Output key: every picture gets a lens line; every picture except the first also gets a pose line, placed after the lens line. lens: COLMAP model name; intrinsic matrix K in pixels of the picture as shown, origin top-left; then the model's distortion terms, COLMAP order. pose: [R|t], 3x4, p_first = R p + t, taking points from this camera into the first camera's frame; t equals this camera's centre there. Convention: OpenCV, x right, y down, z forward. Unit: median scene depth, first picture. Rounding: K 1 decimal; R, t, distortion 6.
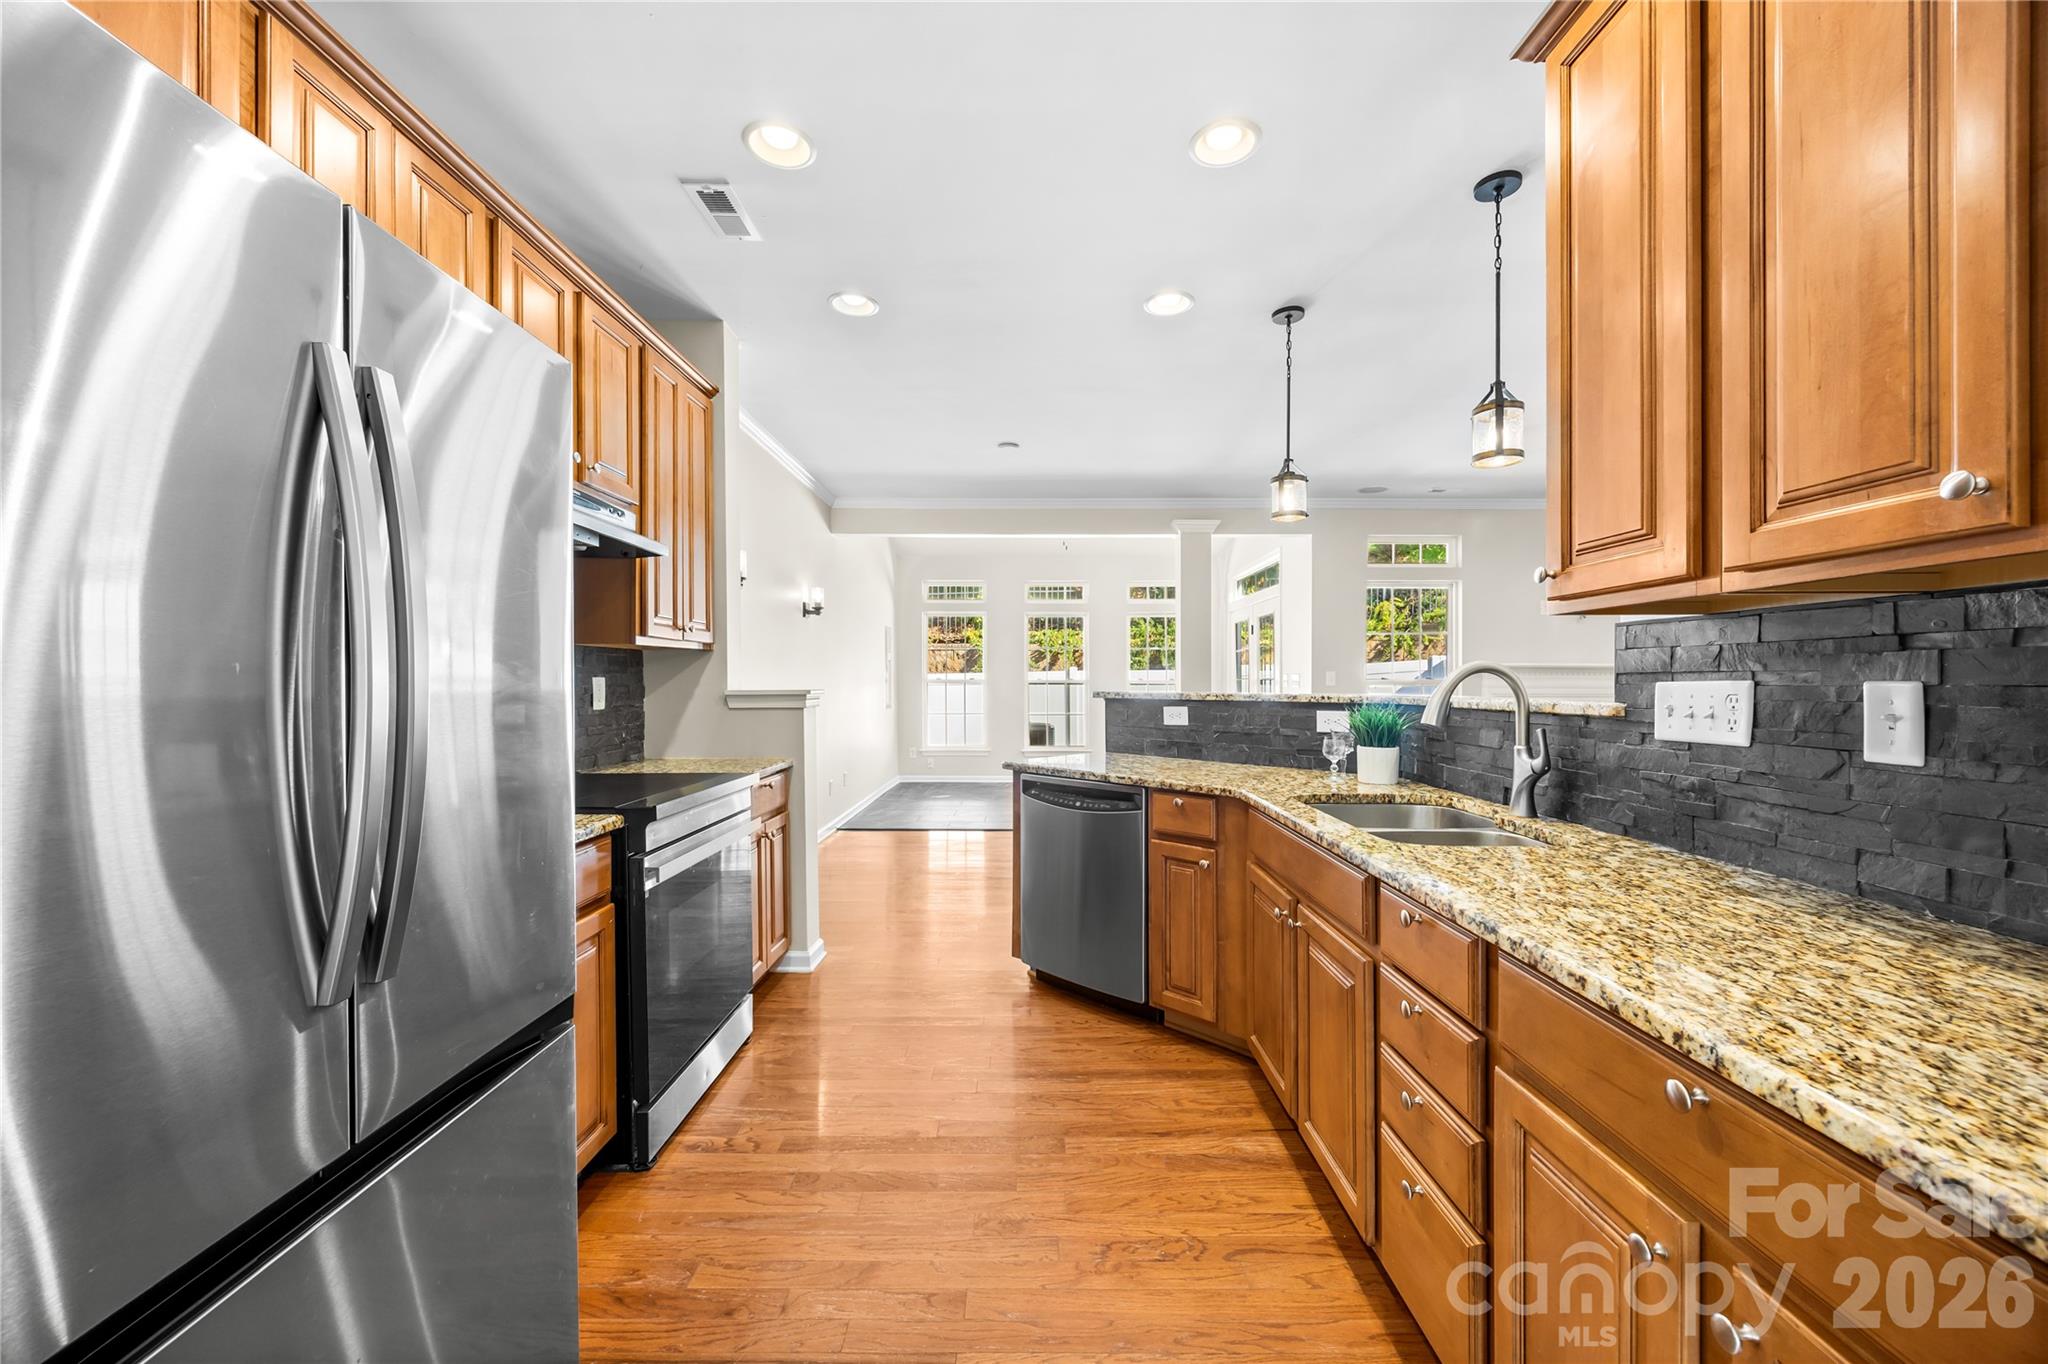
lens RADIAL K [[796.6, 0, 1015.9], [0, 796.6, 683.7], [0, 0, 1]] dist [-0.002123, 0.000246]
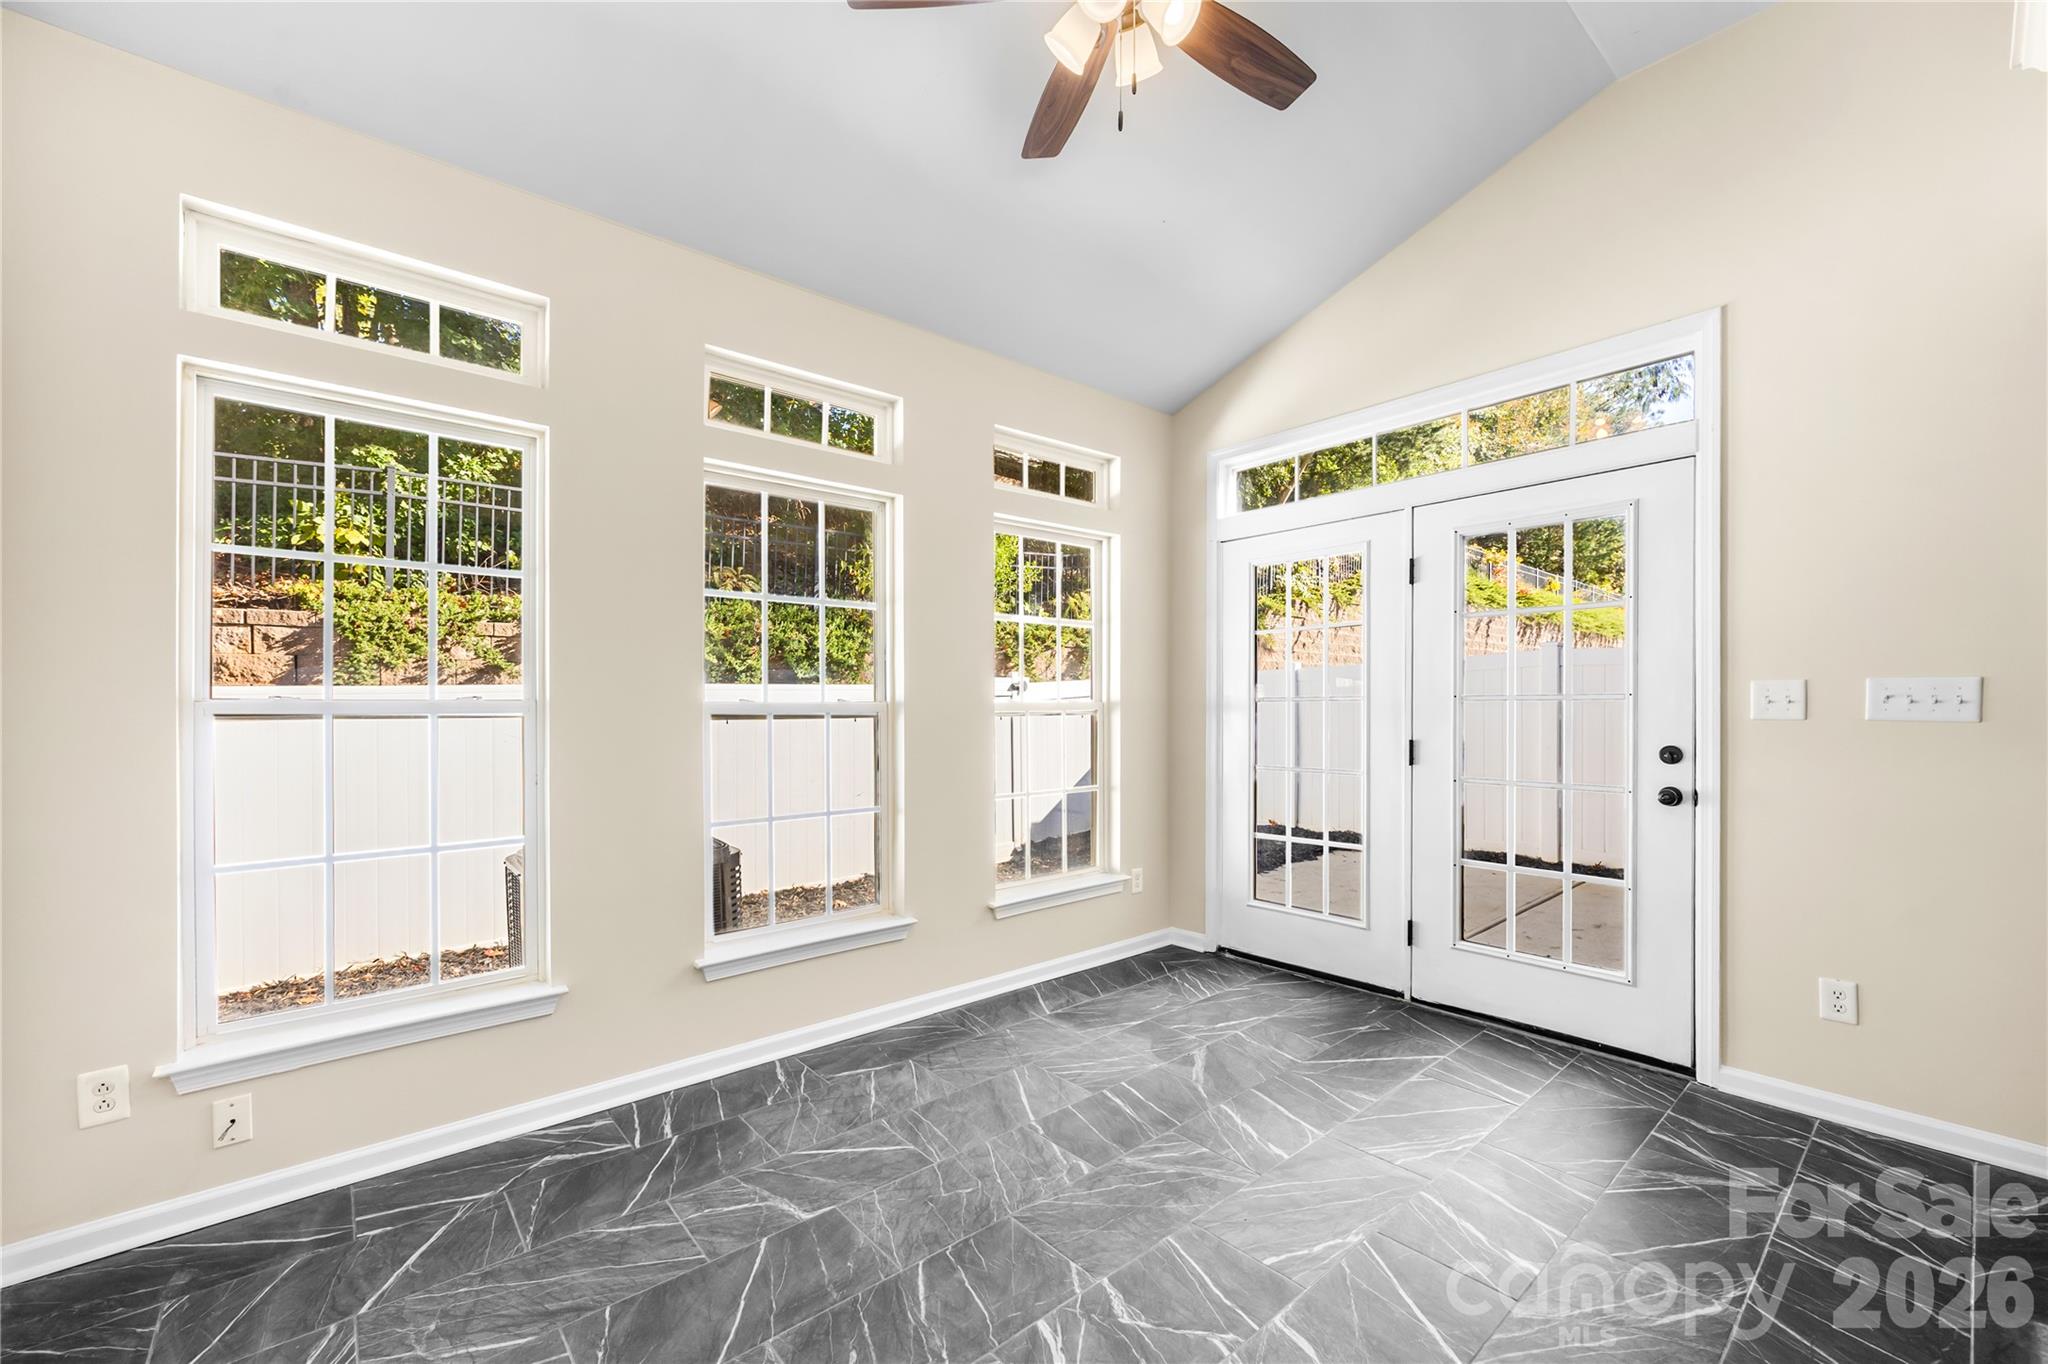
lens RADIAL K [[829.6, 0, 1017.3], [0, 829.6, 706.2], [0, 0, 1]] dist [-0.001882, 0.000207]
pose [[0.750571, 0.000585, 0.660789, -0.515699], [0.004681, 0.999970, -0.006202, -0.007539], [-0.660773, 0.007748, 0.750546, 3.813204]]
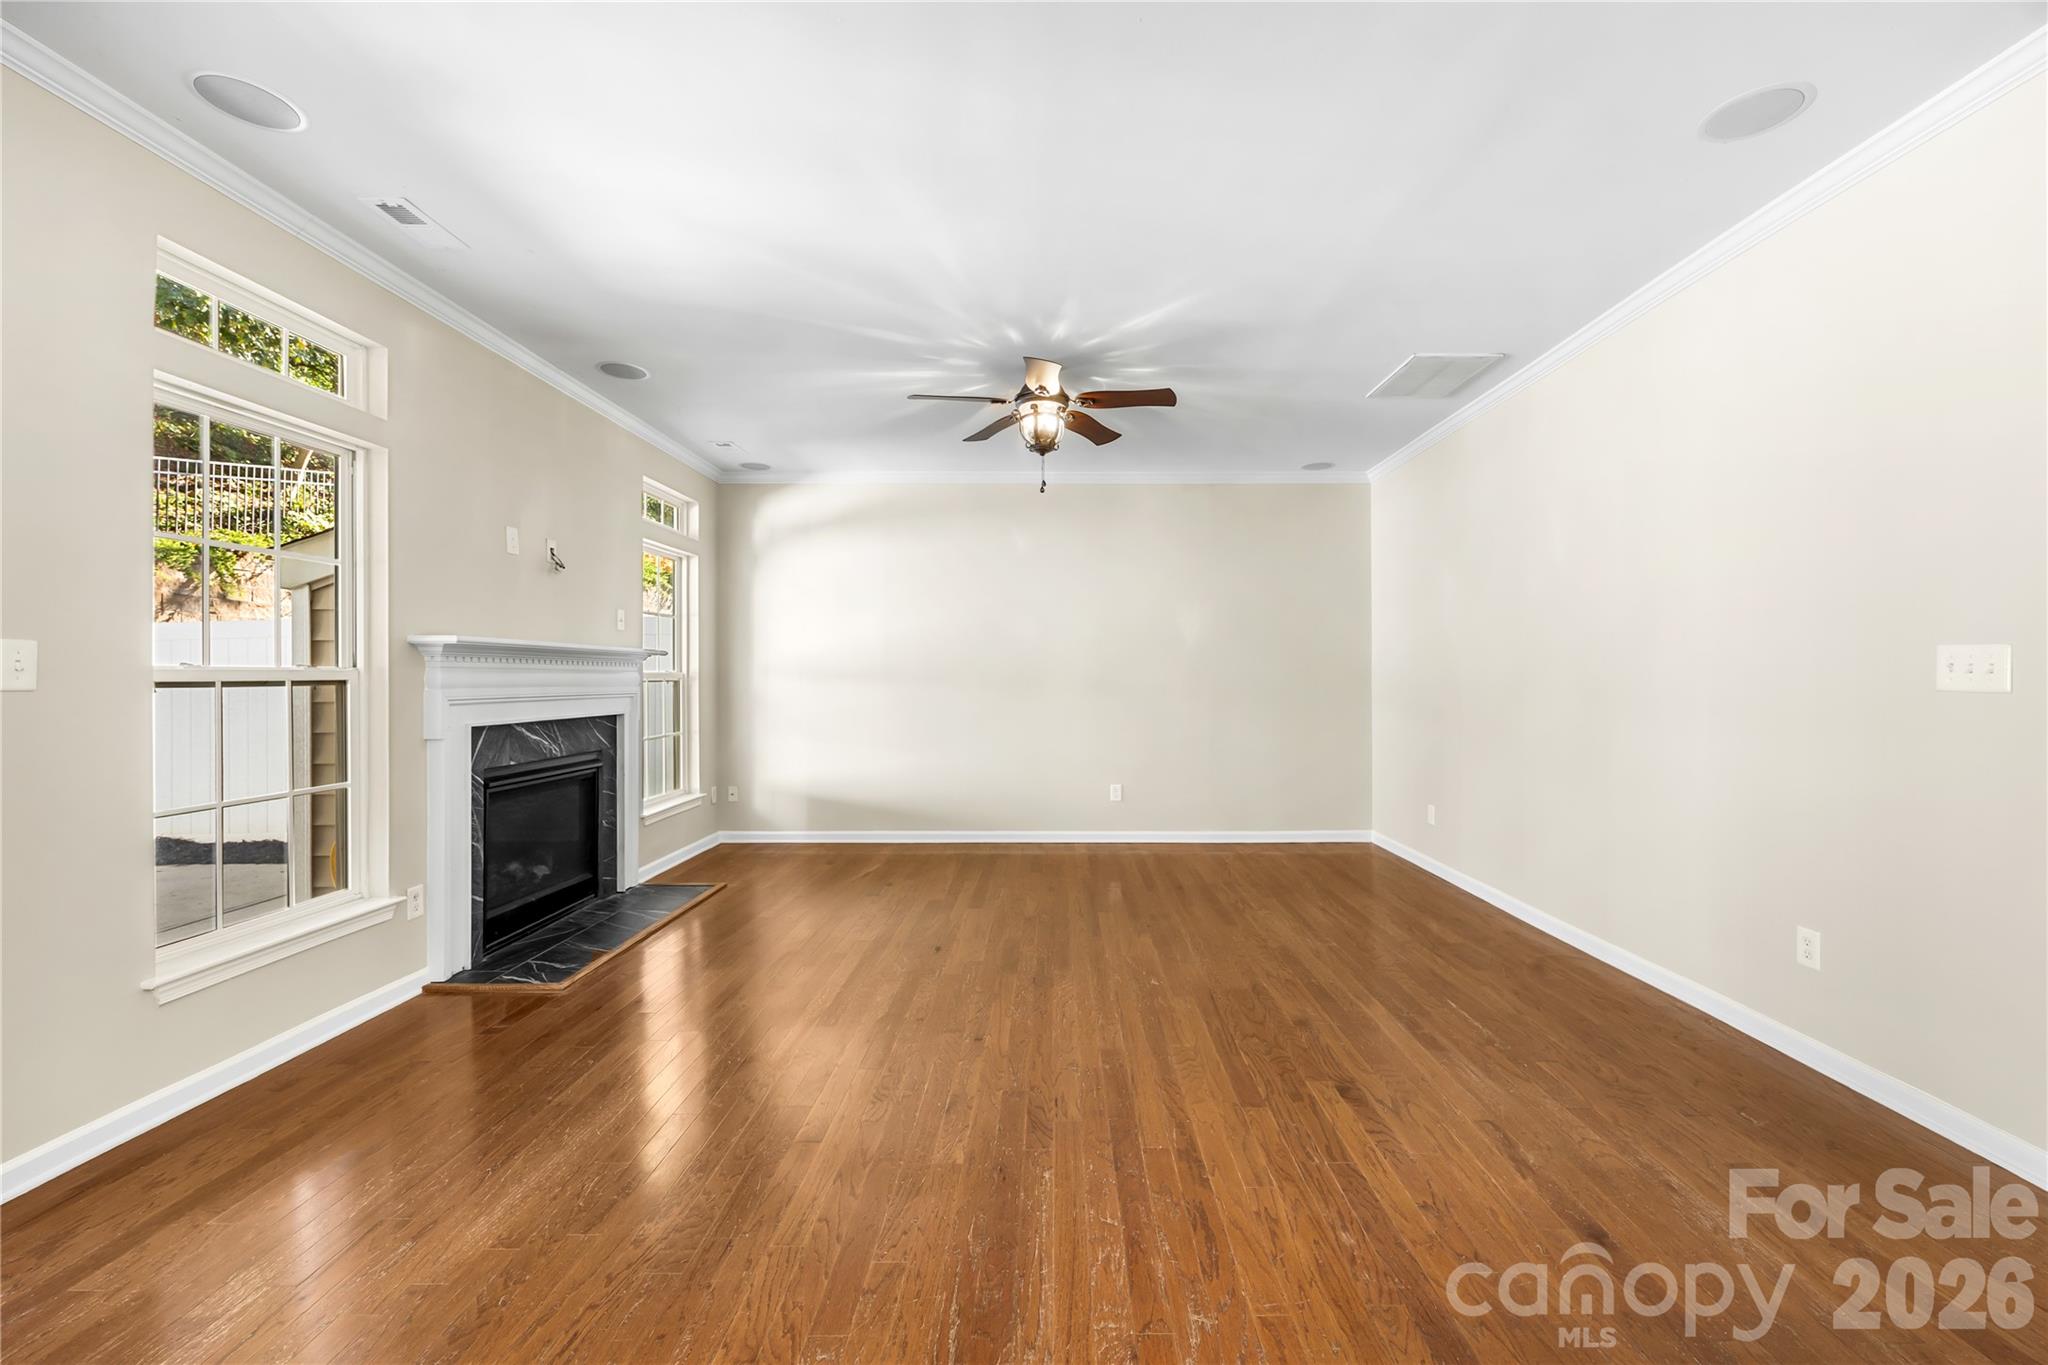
lens RADIAL K [[811.0, 0, 1051.9], [0, 811.0, 677.9], [0, 0, 1]] dist [-0.000682, 0.000070]
pose [[-0.011679, -0.000965, 0.999931, 0.353911], [0.005003, 0.999987, 0.001023, 0.003085], [-0.999919, 0.005014, -0.011674, 2.289130]]
